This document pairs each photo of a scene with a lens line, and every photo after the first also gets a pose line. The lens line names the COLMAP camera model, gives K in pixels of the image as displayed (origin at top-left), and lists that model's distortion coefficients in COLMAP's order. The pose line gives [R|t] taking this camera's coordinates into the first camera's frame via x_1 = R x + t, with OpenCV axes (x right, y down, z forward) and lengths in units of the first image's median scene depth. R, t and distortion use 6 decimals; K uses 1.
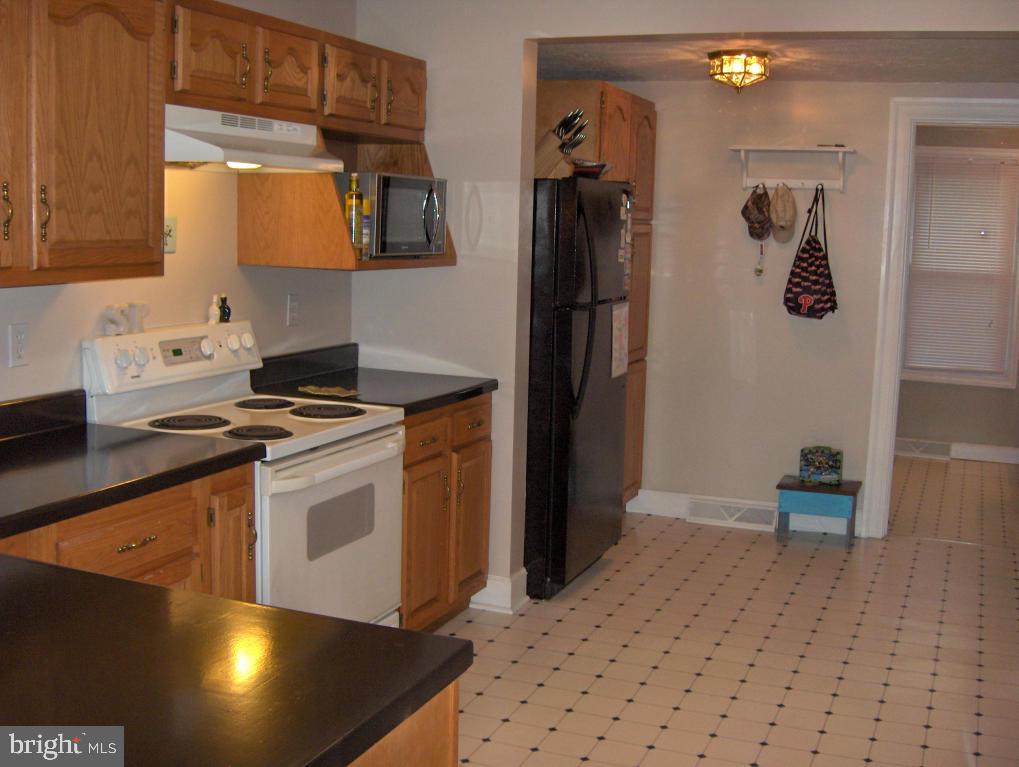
lens RADIAL K [[1192.6, 0, 509.5], [0, 1192.6, 383.5], [0, 0, 1]] dist [-0.149192, 0.014955]
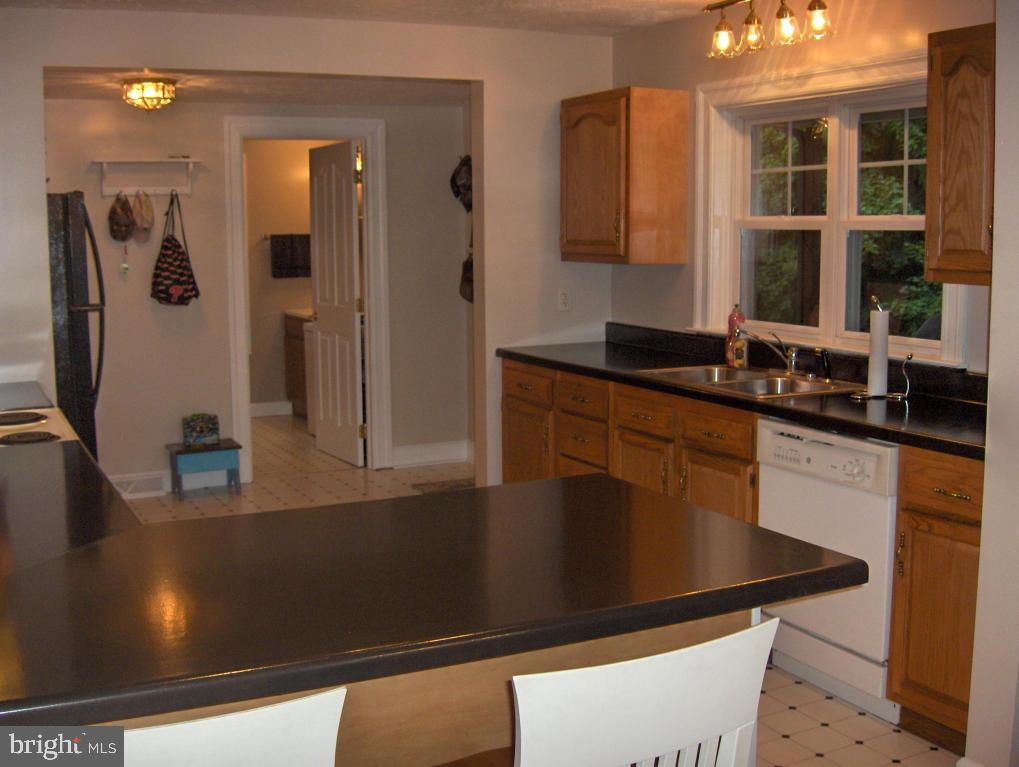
lens RADIAL K [[1192.6, 0, 509.5], [0, 1192.6, 383.5], [0, 0, 1]] dist [-0.149192, 0.014955]
pose [[0.660362, -0.131890, 0.739275, -0.399131], [0.128617, 0.989774, 0.061692, -0.009175], [-0.739851, 0.054344, 0.670572, -0.014517]]
